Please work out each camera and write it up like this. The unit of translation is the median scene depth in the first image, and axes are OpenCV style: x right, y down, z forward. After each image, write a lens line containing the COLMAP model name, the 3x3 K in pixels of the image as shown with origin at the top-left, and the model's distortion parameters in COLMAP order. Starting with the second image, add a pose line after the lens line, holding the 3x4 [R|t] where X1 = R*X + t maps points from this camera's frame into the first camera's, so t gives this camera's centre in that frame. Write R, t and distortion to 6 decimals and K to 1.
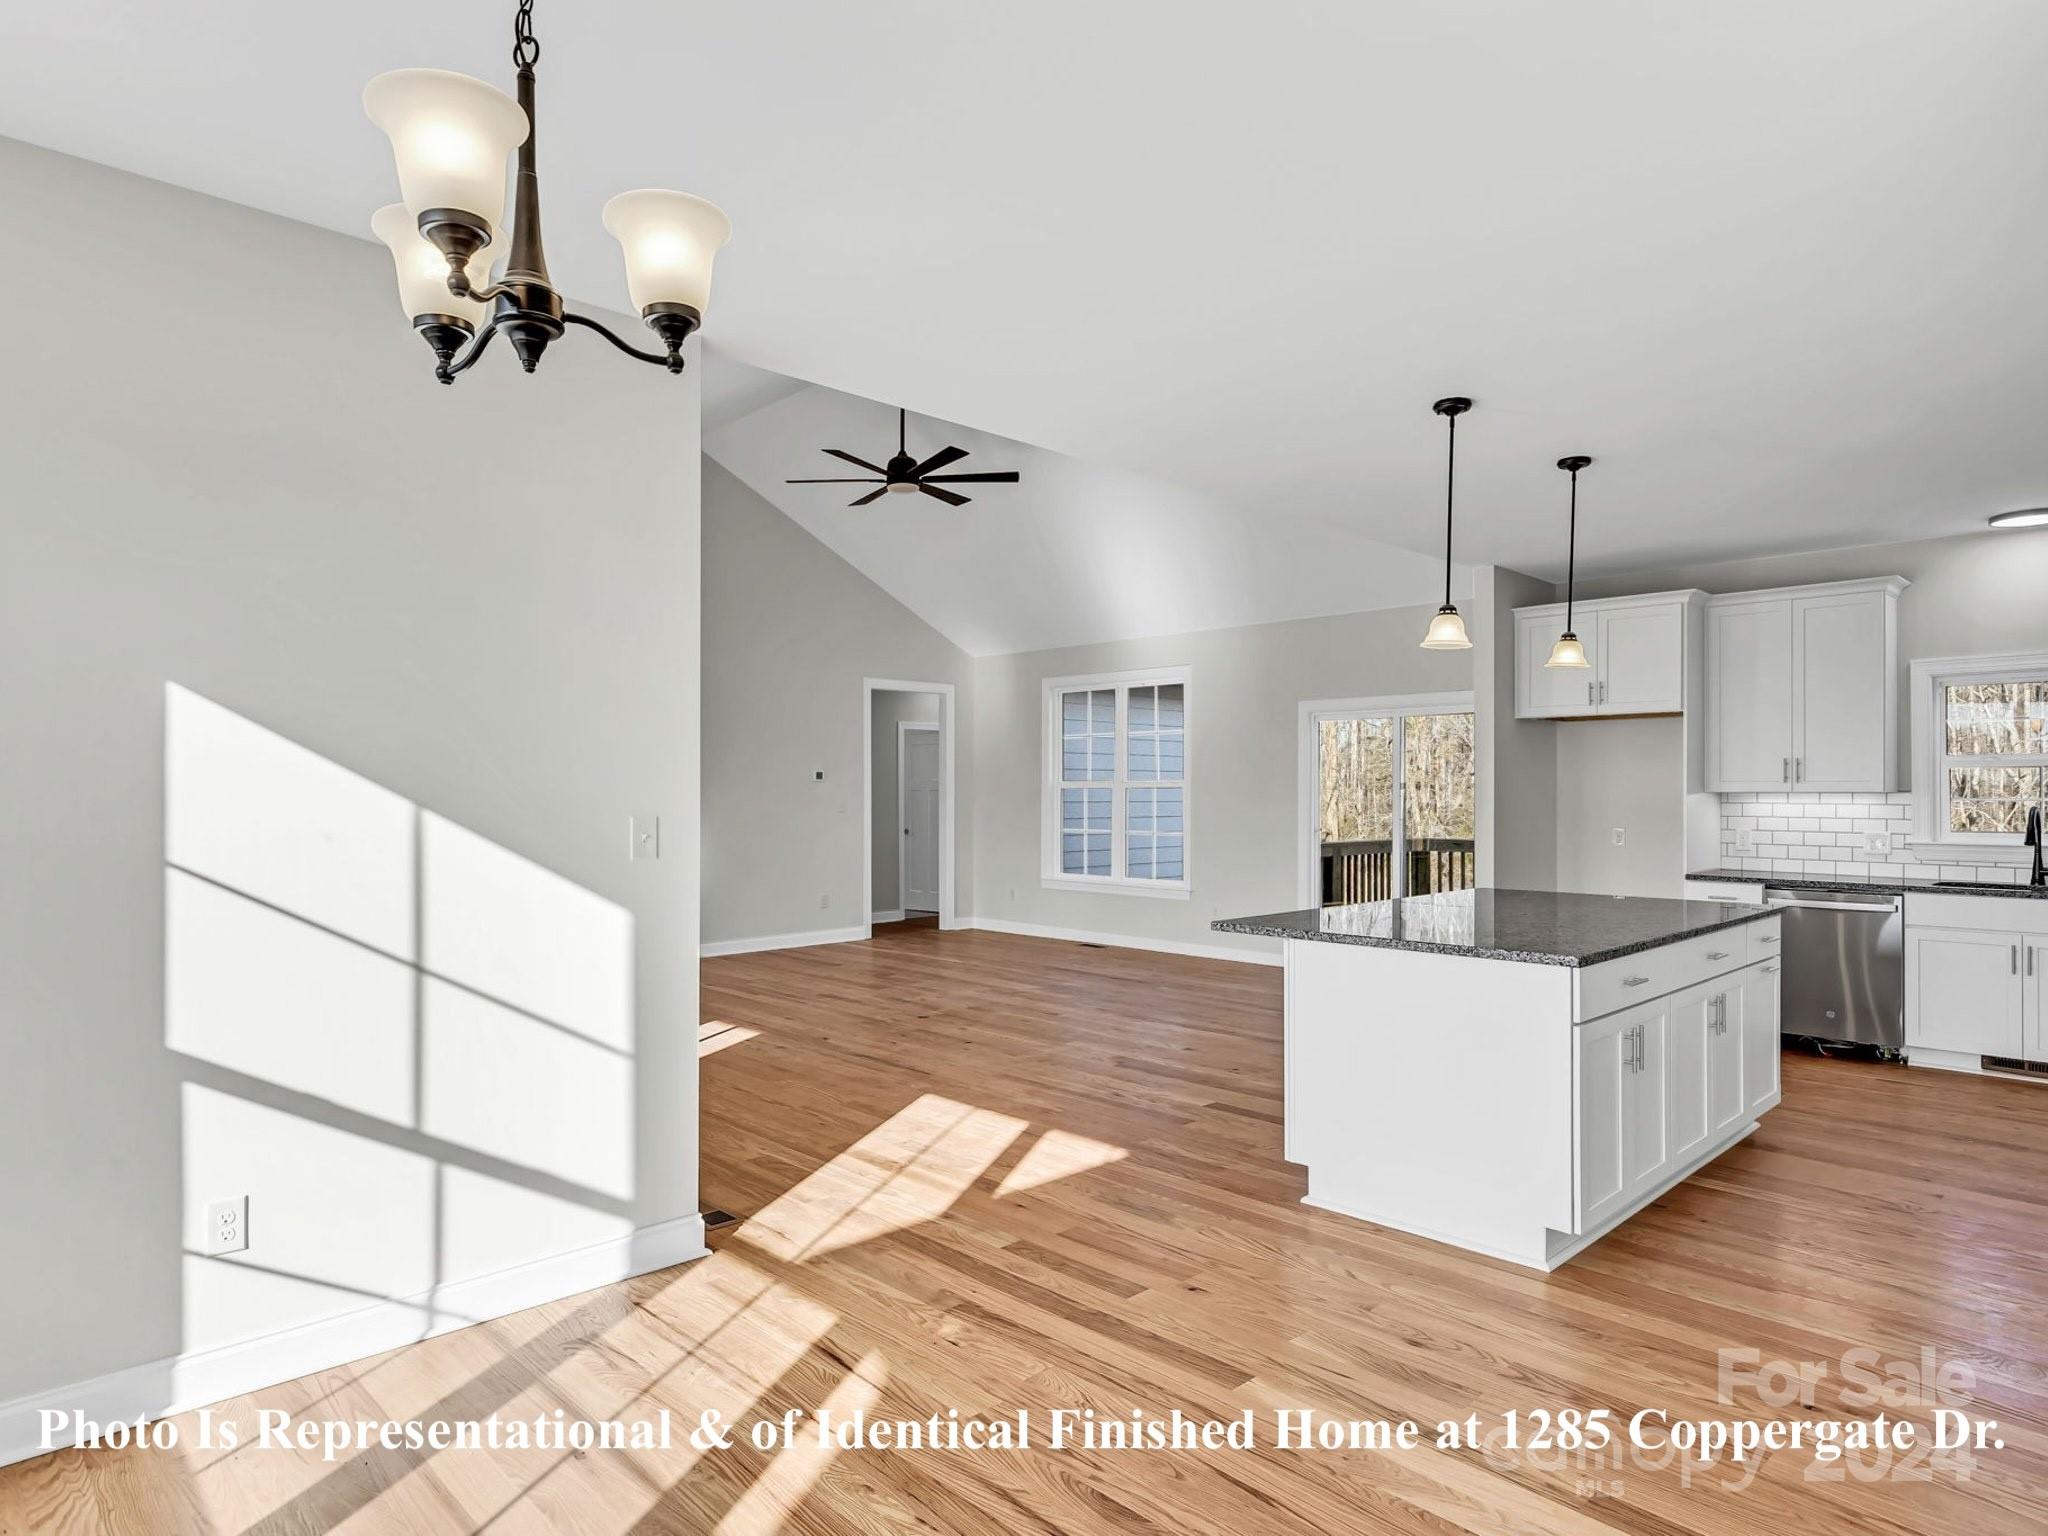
lens RADIAL K [[1259.3, 0, 1039.4], [0, 1259.3, 768.4], [0, 0, 1]] dist [-0.008249, -0.001884]
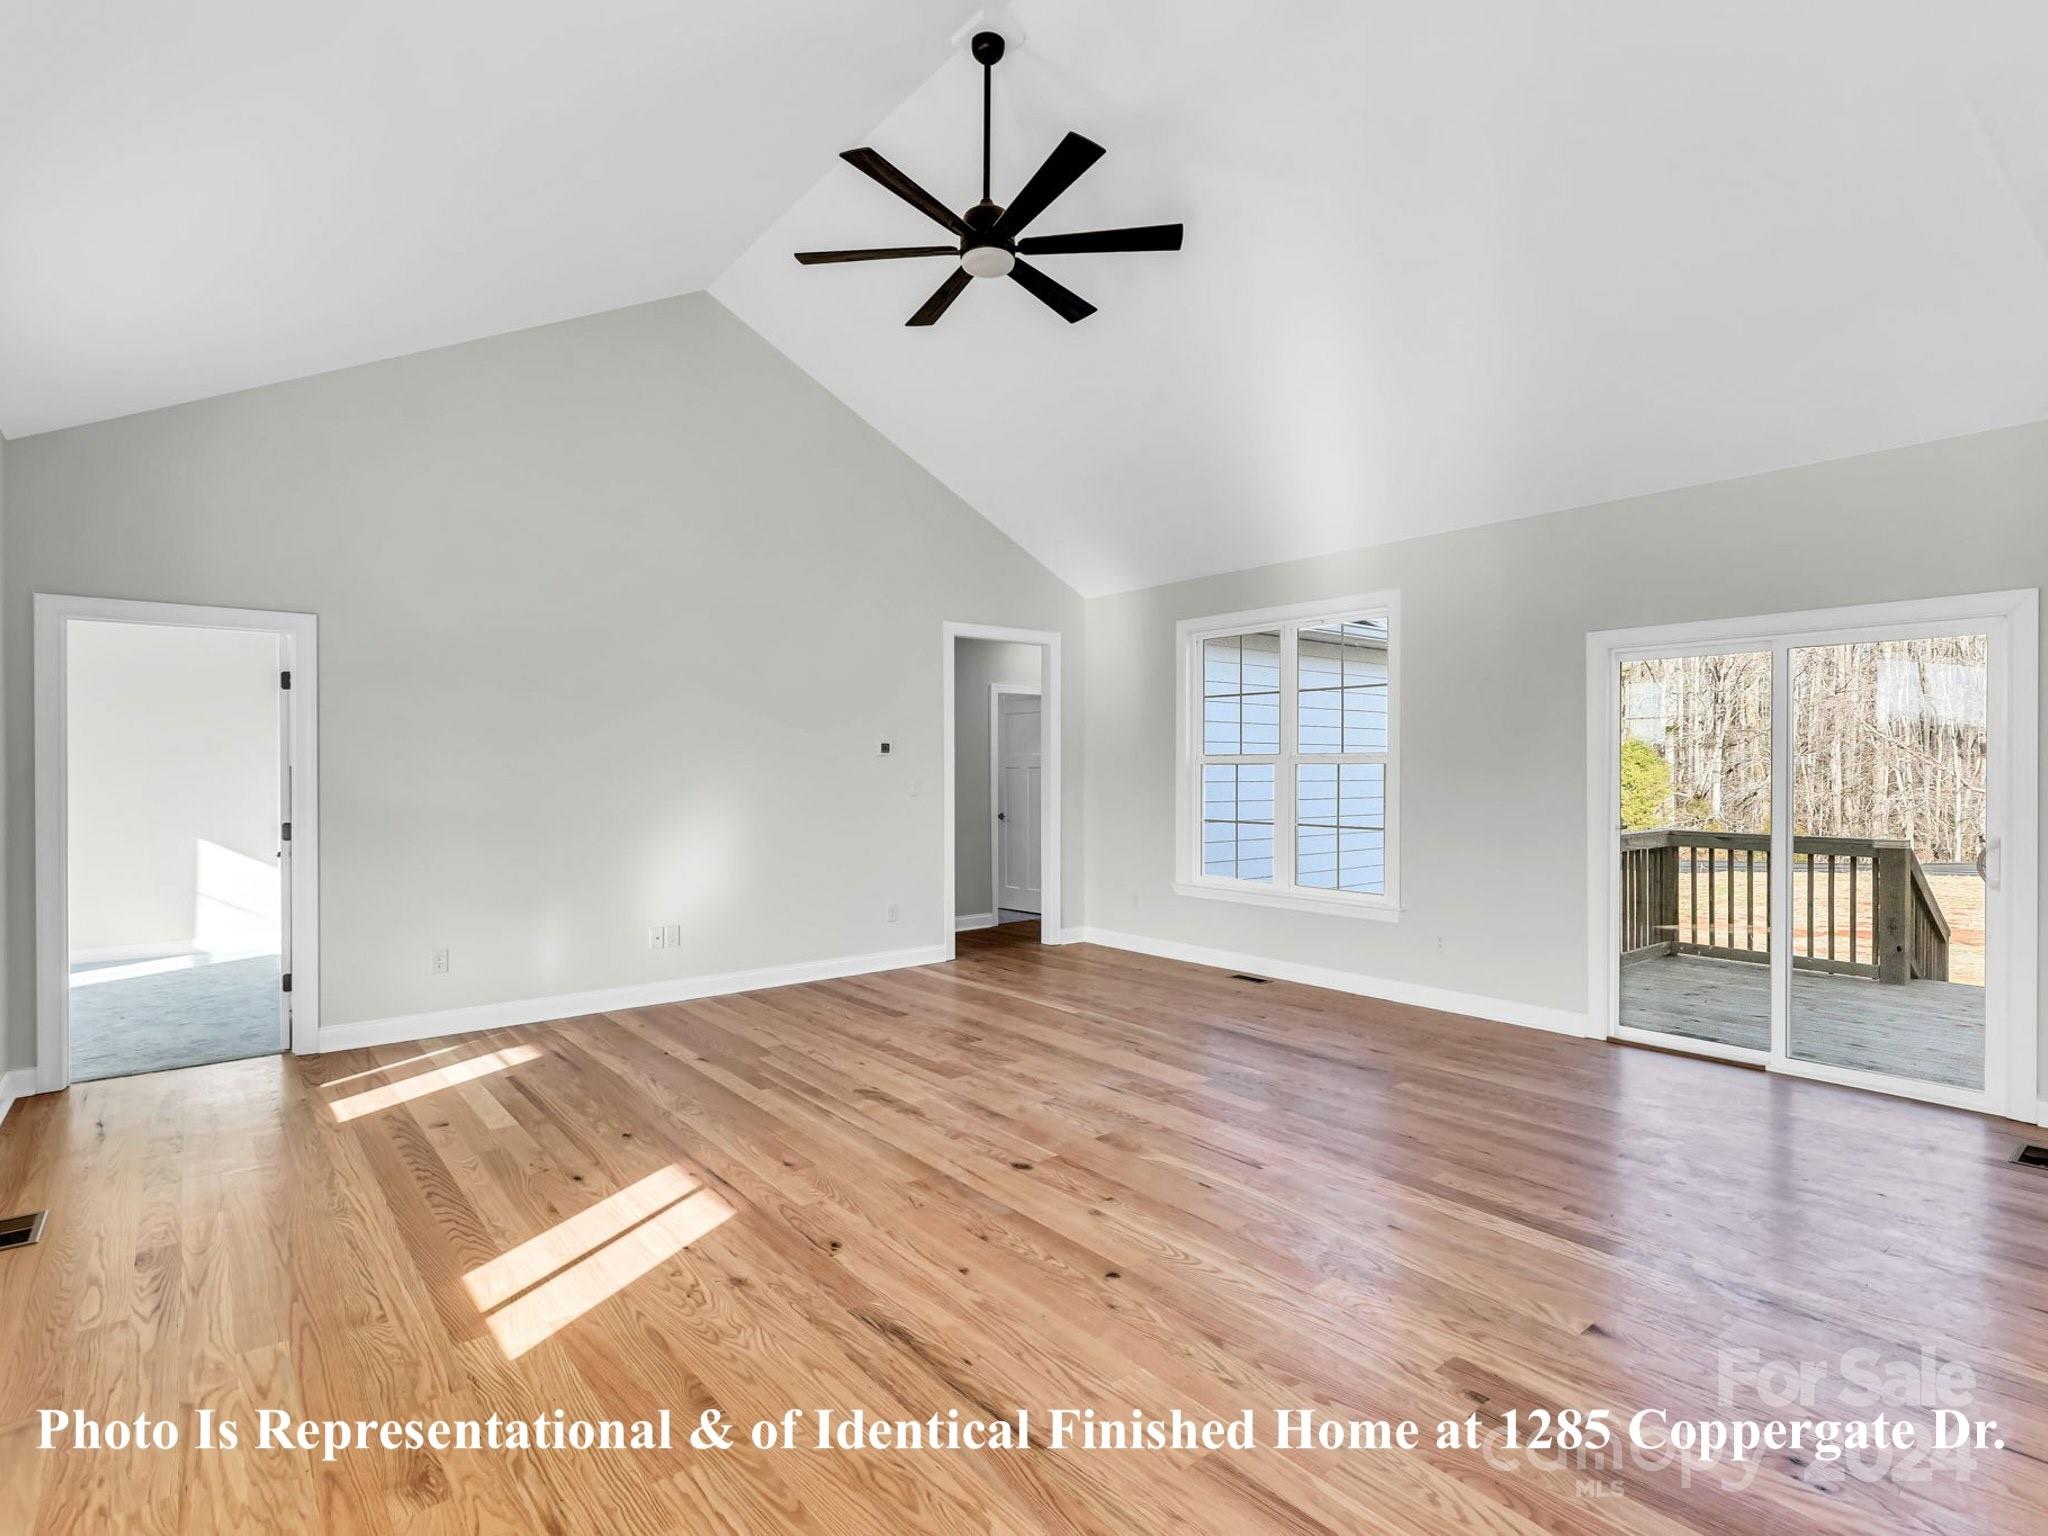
lens RADIAL K [[1058.4, 0, 1030.0], [0, 1058.4, 775.1], [0, 0, 1]] dist [0.002866, -0.002234]
pose [[0.996563, 0.002071, -0.082813, -0.045580], [0.000147, 0.999642, 0.026766, 0.006588], [0.082839, -0.026686, 0.996206, 0.488056]]
